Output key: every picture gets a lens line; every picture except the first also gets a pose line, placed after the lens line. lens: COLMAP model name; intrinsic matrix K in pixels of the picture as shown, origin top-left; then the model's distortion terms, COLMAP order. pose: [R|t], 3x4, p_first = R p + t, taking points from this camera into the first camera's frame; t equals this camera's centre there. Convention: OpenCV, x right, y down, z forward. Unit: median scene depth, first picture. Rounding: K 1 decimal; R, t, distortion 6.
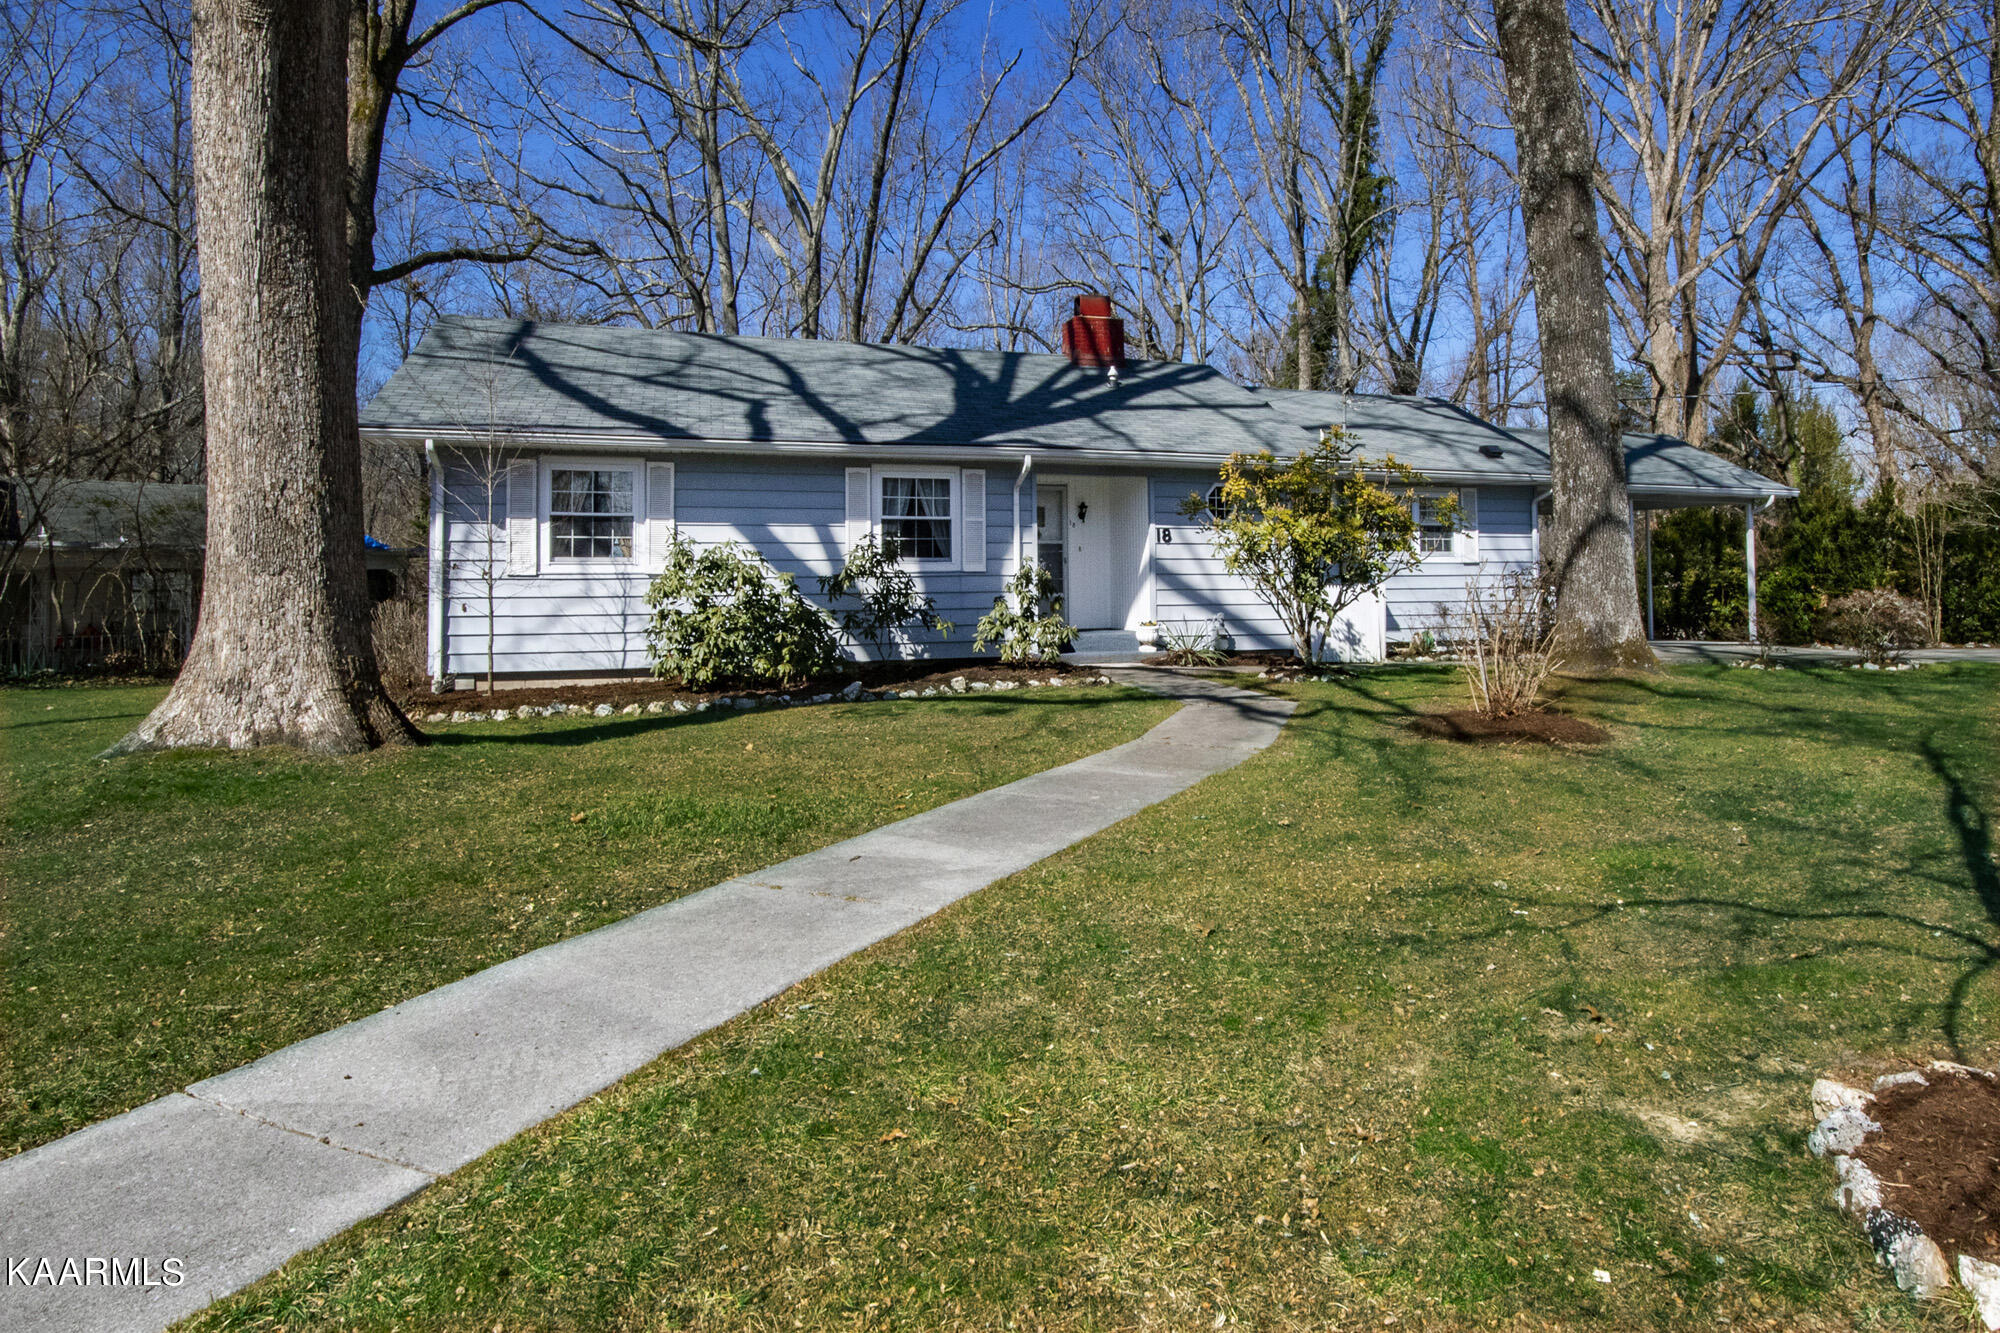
lens RADIAL K [[922.2, 0, 1091.2], [0, 922.2, 606.6], [0, 0, 1]] dist [-0.004969, -0.001817]
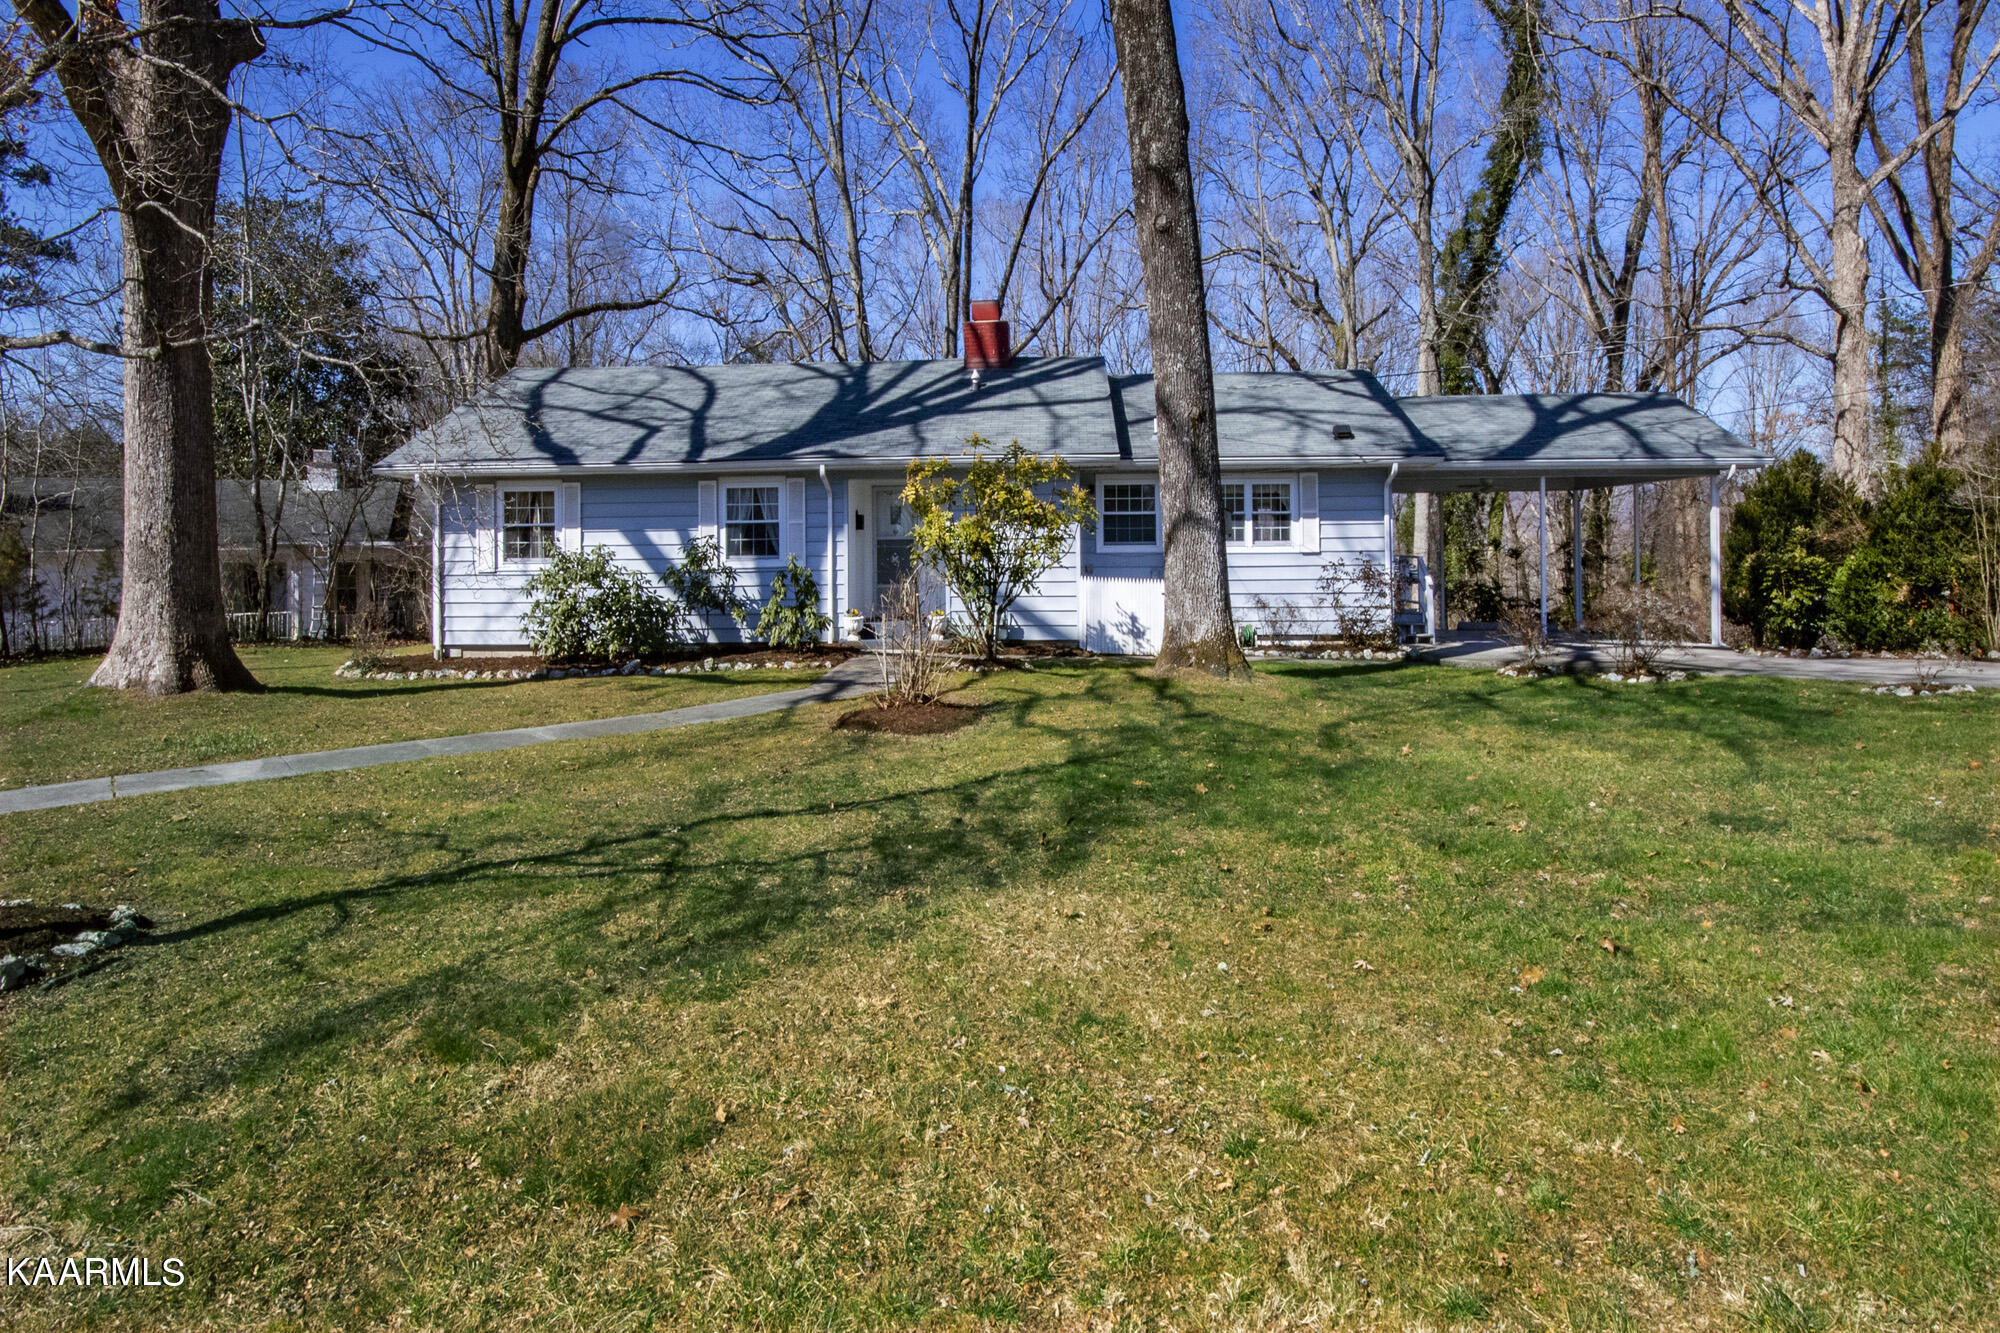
lens RADIAL K [[922.2, 0, 965.3], [0, 922.2, 608.9], [0, 0, 1]] dist [-0.004969, -0.001817]
pose [[0.937790, 0.010189, -0.347054, 0.473173], [-0.002042, 0.999714, 0.023830, -0.013947], [0.347197, -0.021639, 0.937542, -0.005690]]
